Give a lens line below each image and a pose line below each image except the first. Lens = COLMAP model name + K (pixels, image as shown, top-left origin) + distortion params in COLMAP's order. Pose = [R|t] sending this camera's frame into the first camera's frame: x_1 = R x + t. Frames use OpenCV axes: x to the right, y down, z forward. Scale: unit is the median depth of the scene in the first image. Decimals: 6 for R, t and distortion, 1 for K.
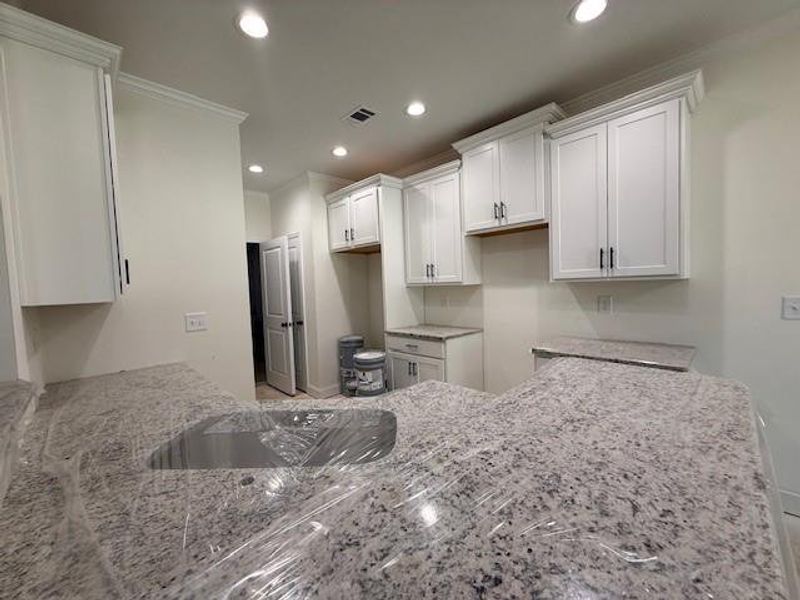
lens RADIAL K [[315.6, 0, 396.5], [0, 315.6, 299.1], [0, 0, 1]] dist [0.000284, -0.000108]
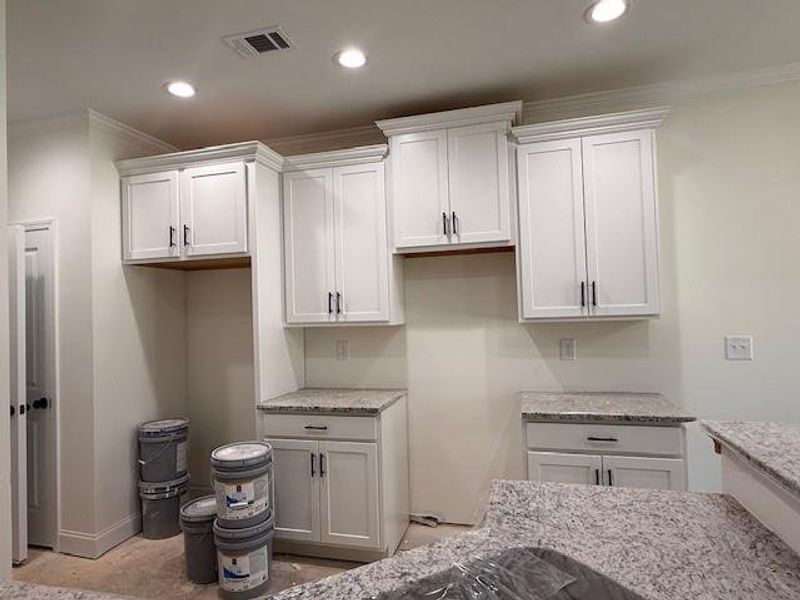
lens RADIAL K [[458.4, 0, 392.6], [0, 458.4, 301.5], [0, 0, 1]] dist [-0.004067, 0.004363]
pose [[0.864811, 0.022747, 0.501581, -0.285434], [0.023371, 0.996067, -0.085468, -0.012509], [-0.501553, 0.085636, 0.860878, 0.154358]]
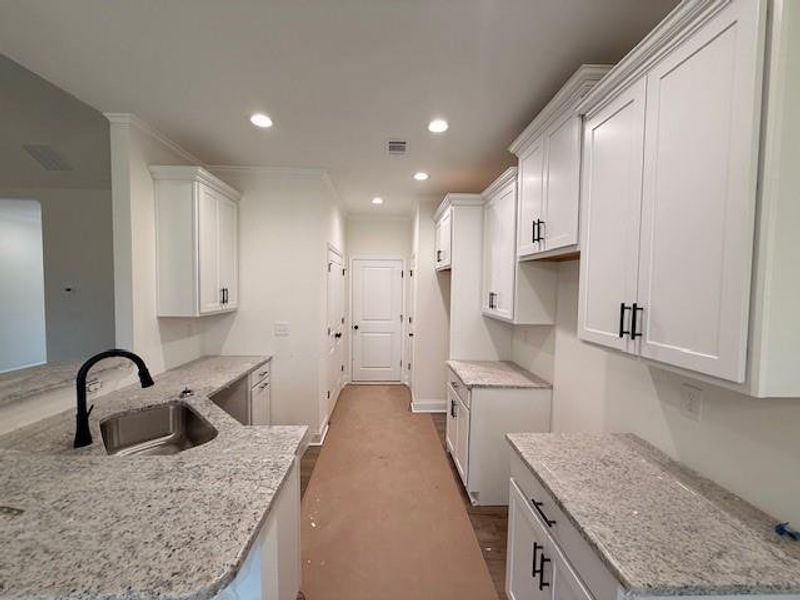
lens RADIAL K [[315.6, 0, 396.8], [0, 315.6, 298.4], [0, 0, 1]] dist [0.000284, -0.000108]
pose [[0.746850, 0.075311, -0.660714, 0.521409], [-0.075922, 0.996726, 0.027791, -0.110513], [0.660644, 0.029407, 0.750123, 0.223659]]
